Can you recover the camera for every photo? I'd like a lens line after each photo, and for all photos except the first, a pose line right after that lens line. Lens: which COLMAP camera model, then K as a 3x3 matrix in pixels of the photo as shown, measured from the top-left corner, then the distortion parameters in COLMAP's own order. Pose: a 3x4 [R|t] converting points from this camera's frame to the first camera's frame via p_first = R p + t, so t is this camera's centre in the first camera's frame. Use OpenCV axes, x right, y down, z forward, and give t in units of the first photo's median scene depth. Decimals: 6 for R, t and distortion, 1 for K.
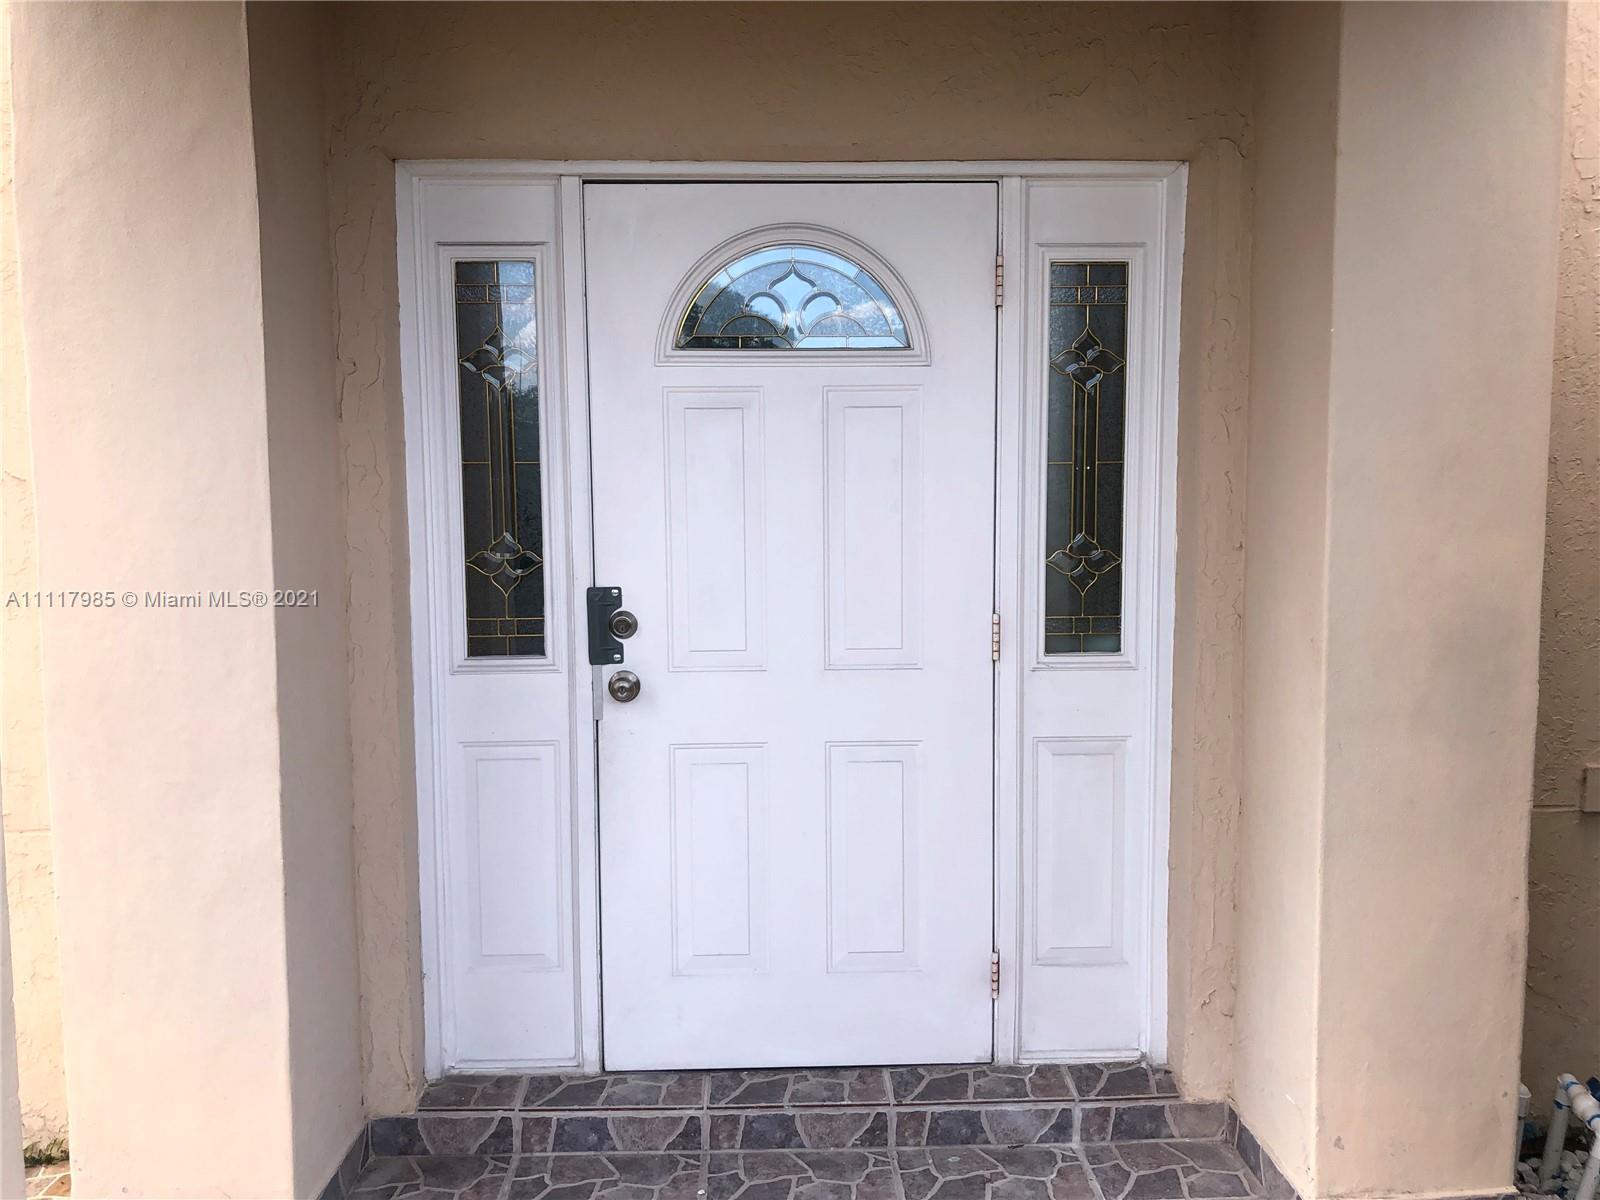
lens RADIAL K [[1314.1, 0, 780.6], [0, 1314.1, 596.7], [0, 0, 1]] dist [0.004532, -0.017929]
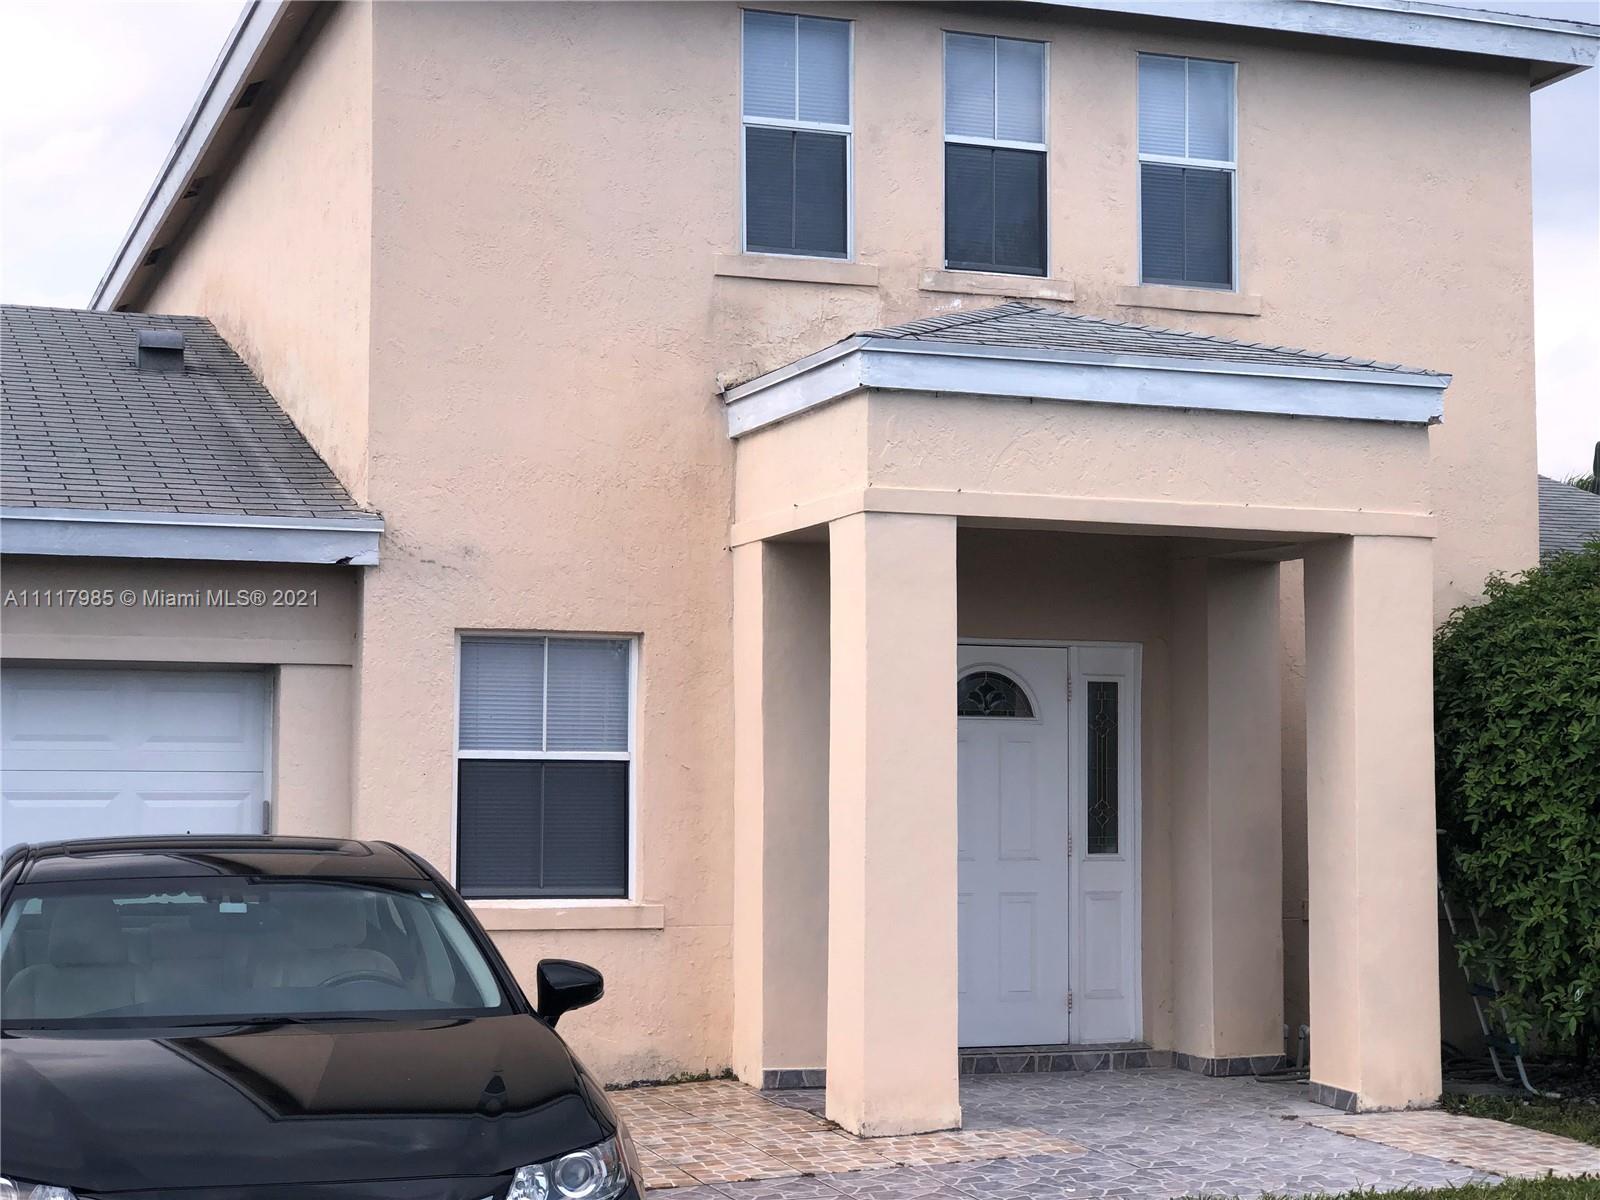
lens RADIAL K [[2639.6, 0, 800.0], [0, 2639.6, 600.0], [0, 0, 1]] dist [-0.011069, -0.011616]
pose [[0.948442, 0.035022, 0.315010, -1.704633], [0.016519, 0.987064, -0.159474, 0.327807], [-0.316520, 0.156456, 0.935594, -3.135176]]
